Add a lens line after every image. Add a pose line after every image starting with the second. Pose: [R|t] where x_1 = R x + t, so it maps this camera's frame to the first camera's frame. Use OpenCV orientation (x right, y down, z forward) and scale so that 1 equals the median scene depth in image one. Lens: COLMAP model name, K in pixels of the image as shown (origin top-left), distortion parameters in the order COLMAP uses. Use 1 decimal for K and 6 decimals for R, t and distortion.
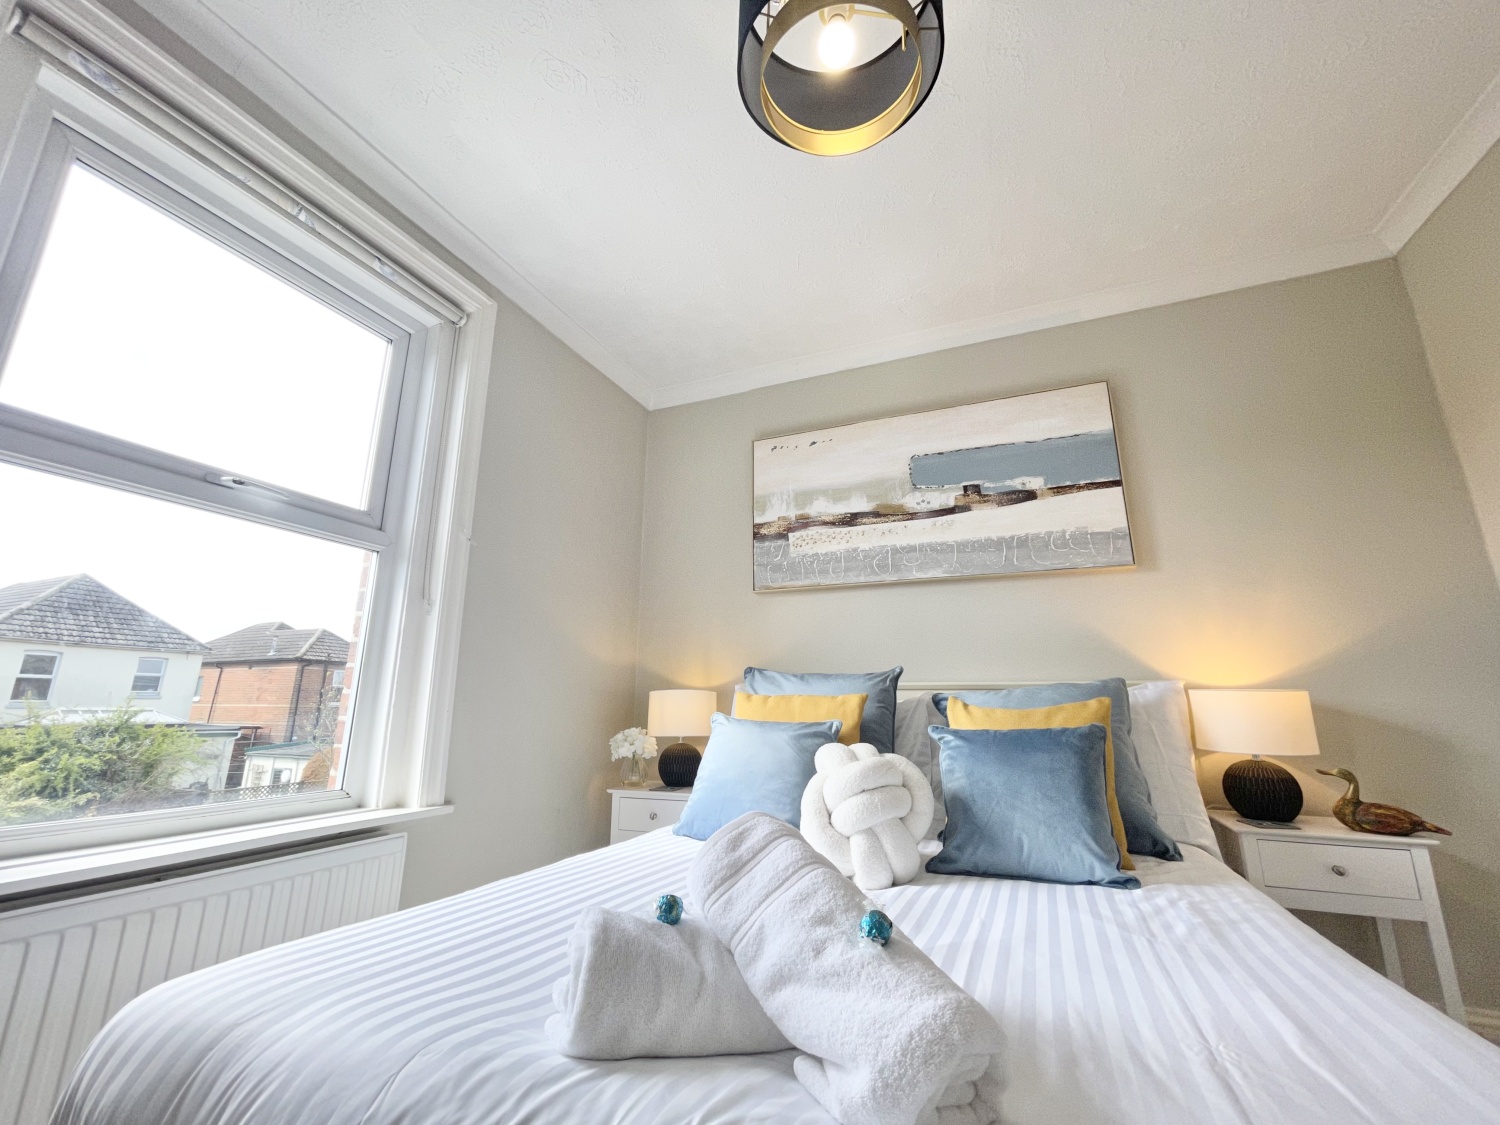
lens RADIAL K [[611.3, 0, 742.7], [0, 611.3, 560.5], [0, 0, 1]] dist [0.000219, 0.000681]
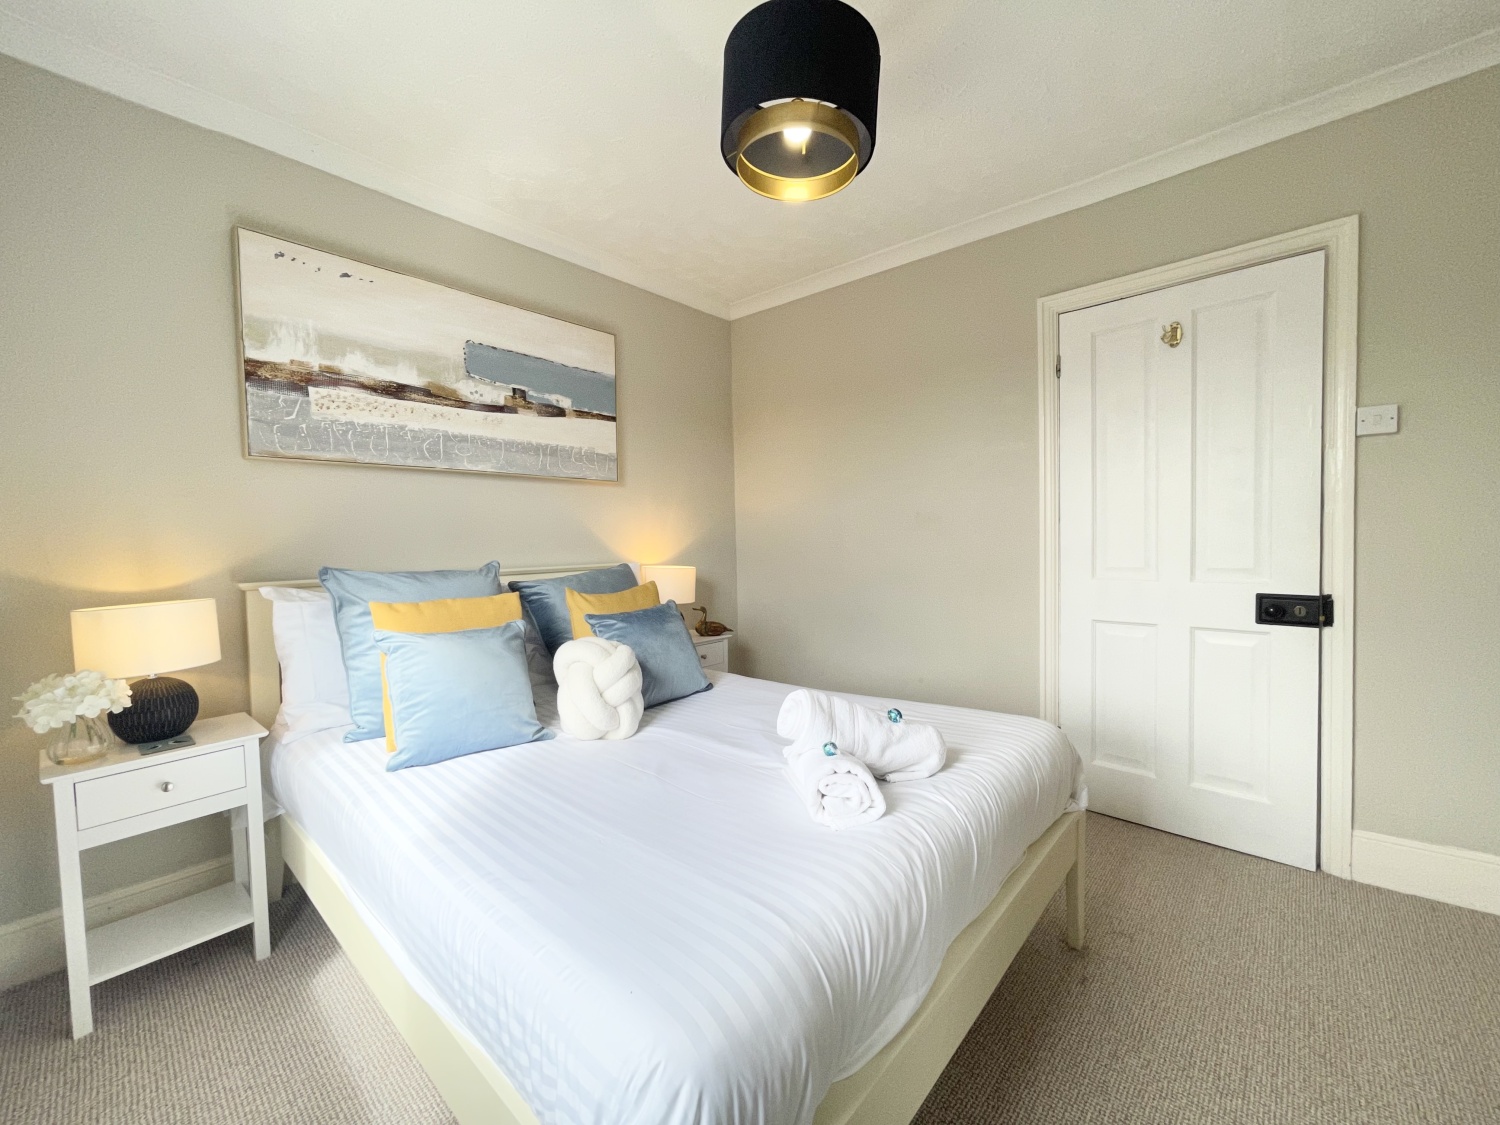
lens RADIAL K [[611.3, 0, 739.5], [0, 611.3, 564.1], [0, 0, 1]] dist [0.000219, 0.000681]
pose [[0.310440, -0.057943, 0.948825, -0.538410], [-0.201405, 0.971471, 0.125222, -0.035848], [-0.929012, -0.229972, 0.289914, 0.247124]]
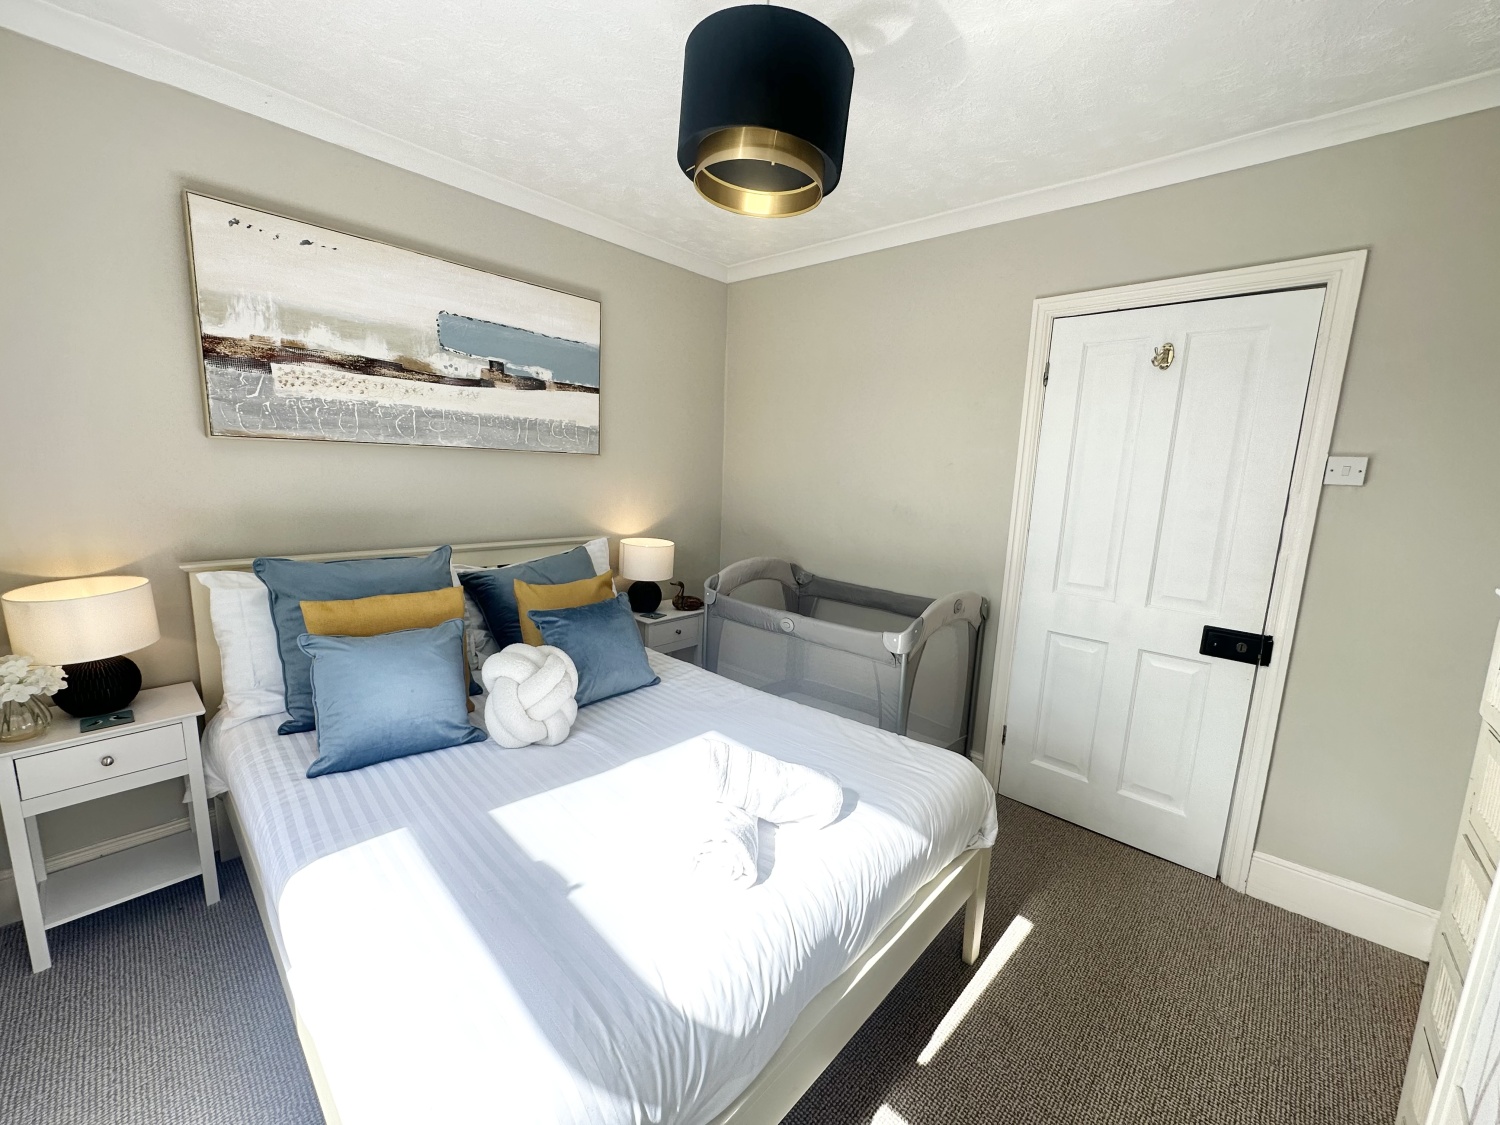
lens RADIAL K [[600.1, 0, 748.2], [0, 600.1, 569.5], [0, 0, 1]] dist [-0.001757, 0.000957]
pose [[0.321599, -0.157767, 0.933640, -0.503905], [-0.260449, 0.933249, 0.247414, -0.154981], [-0.910352, -0.322734, 0.259041, 0.211263]]
